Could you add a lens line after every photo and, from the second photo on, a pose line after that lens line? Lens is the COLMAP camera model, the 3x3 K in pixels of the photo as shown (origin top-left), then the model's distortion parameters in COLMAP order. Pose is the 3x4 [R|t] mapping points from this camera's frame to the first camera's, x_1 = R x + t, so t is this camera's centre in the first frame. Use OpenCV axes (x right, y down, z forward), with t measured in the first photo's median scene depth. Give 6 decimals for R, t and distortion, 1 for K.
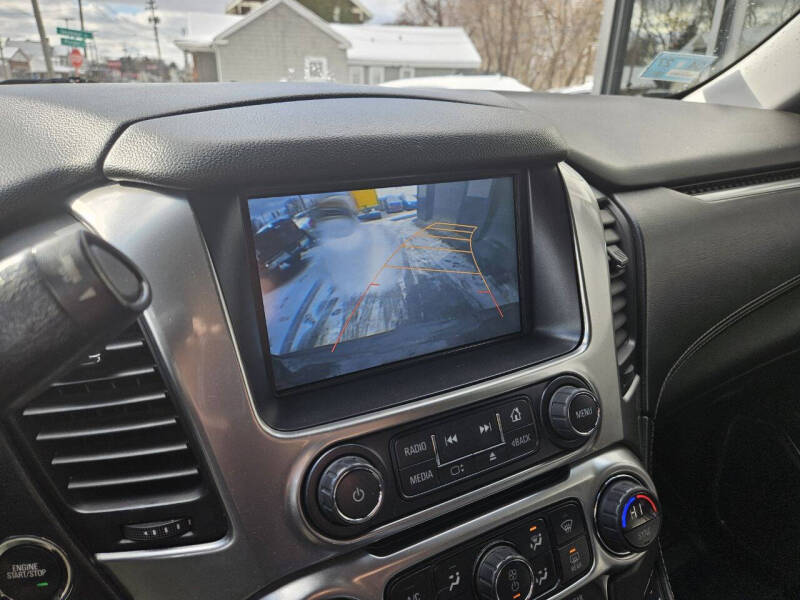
lens RADIAL K [[533.1, 0, 407.7], [0, 533.1, 298.1], [0, 0, 1]] dist [0.065620, -0.051729]
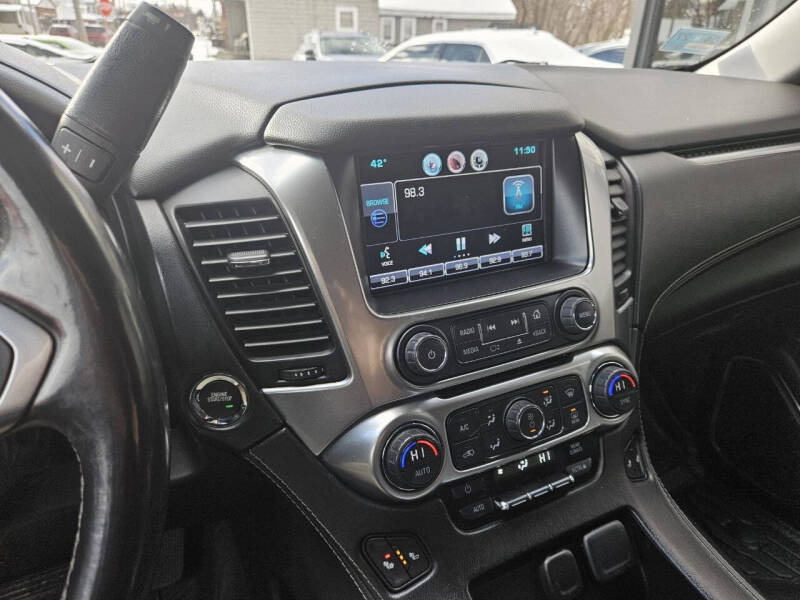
lens RADIAL K [[580.1, 0, 412.6], [0, 580.1, 300.6], [0, 0, 1]] dist [0.076773, -0.076418]
pose [[0.999548, 0.020663, -0.021839, -0.077490], [-0.019252, 0.997831, 0.062945, 0.073214], [0.023093, -0.062496, 0.997778, -0.448853]]
